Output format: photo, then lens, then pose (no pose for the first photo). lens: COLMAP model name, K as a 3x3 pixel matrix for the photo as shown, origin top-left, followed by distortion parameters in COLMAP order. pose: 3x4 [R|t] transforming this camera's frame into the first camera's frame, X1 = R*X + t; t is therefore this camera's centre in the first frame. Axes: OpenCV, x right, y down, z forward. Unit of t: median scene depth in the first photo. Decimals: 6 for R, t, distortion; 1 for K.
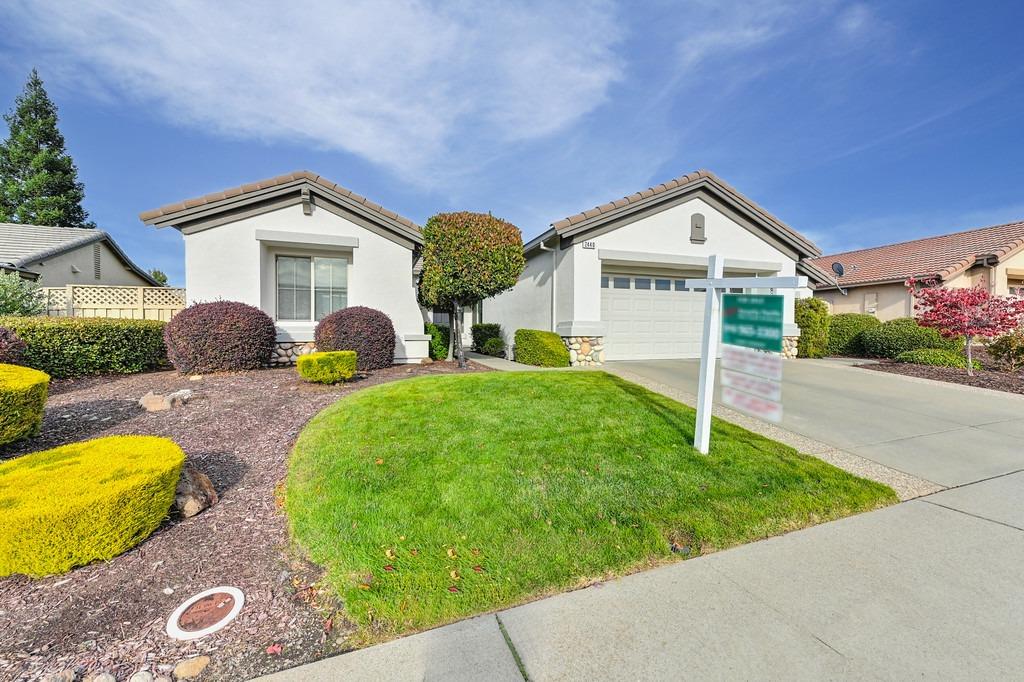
lens RADIAL K [[411.2, 0, 513.0], [0, 411.2, 340.6], [0, 0, 1]] dist [0.011347, -0.002258]
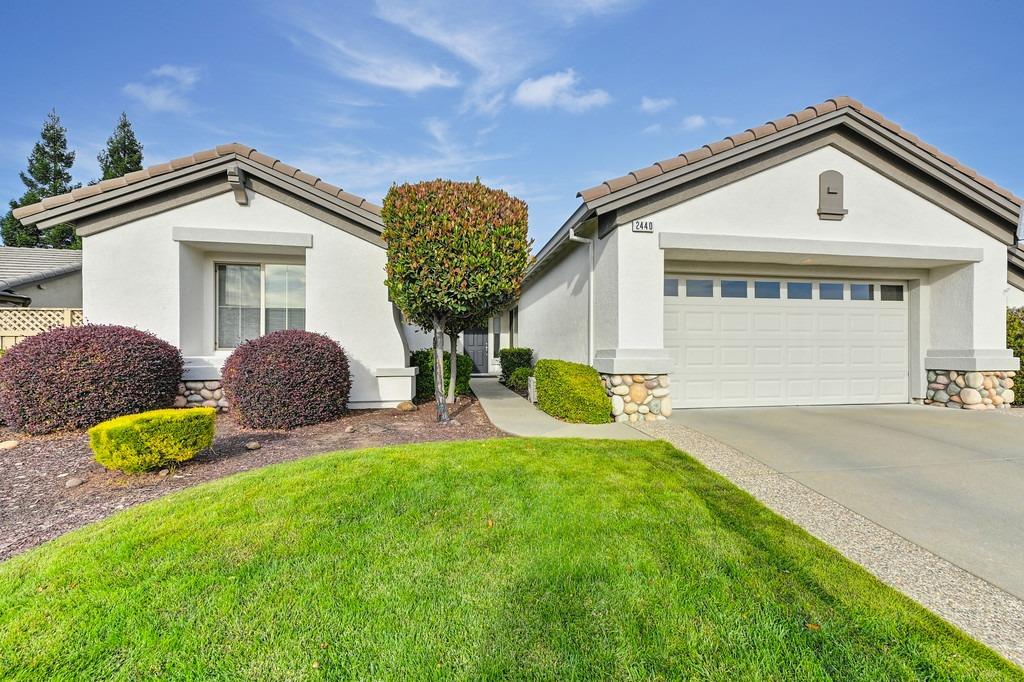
lens RADIAL K [[411.2, 0, 514.0], [0, 411.2, 351.0], [0, 0, 1]] dist [0.011347, -0.002258]
pose [[0.987037, -0.003097, -0.160465, 0.090797], [-0.000164, 0.999794, -0.020304, -0.031724], [0.160495, 0.020067, 0.986833, 0.355316]]
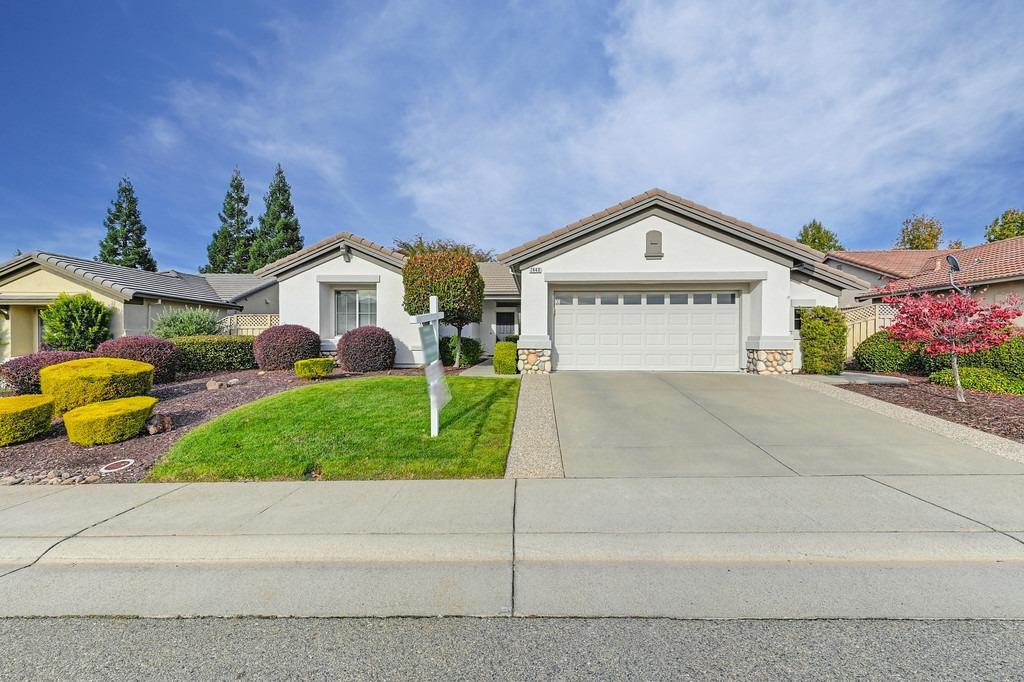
lens RADIAL K [[411.2, 0, 509.4], [0, 411.2, 336.2], [0, 0, 1]] dist [0.011347, -0.002258]
pose [[0.924184, -0.003268, -0.381935, 0.556169], [-0.007455, 0.999619, -0.026594, -0.013978], [0.381876, 0.027425, 0.923807, -0.095292]]
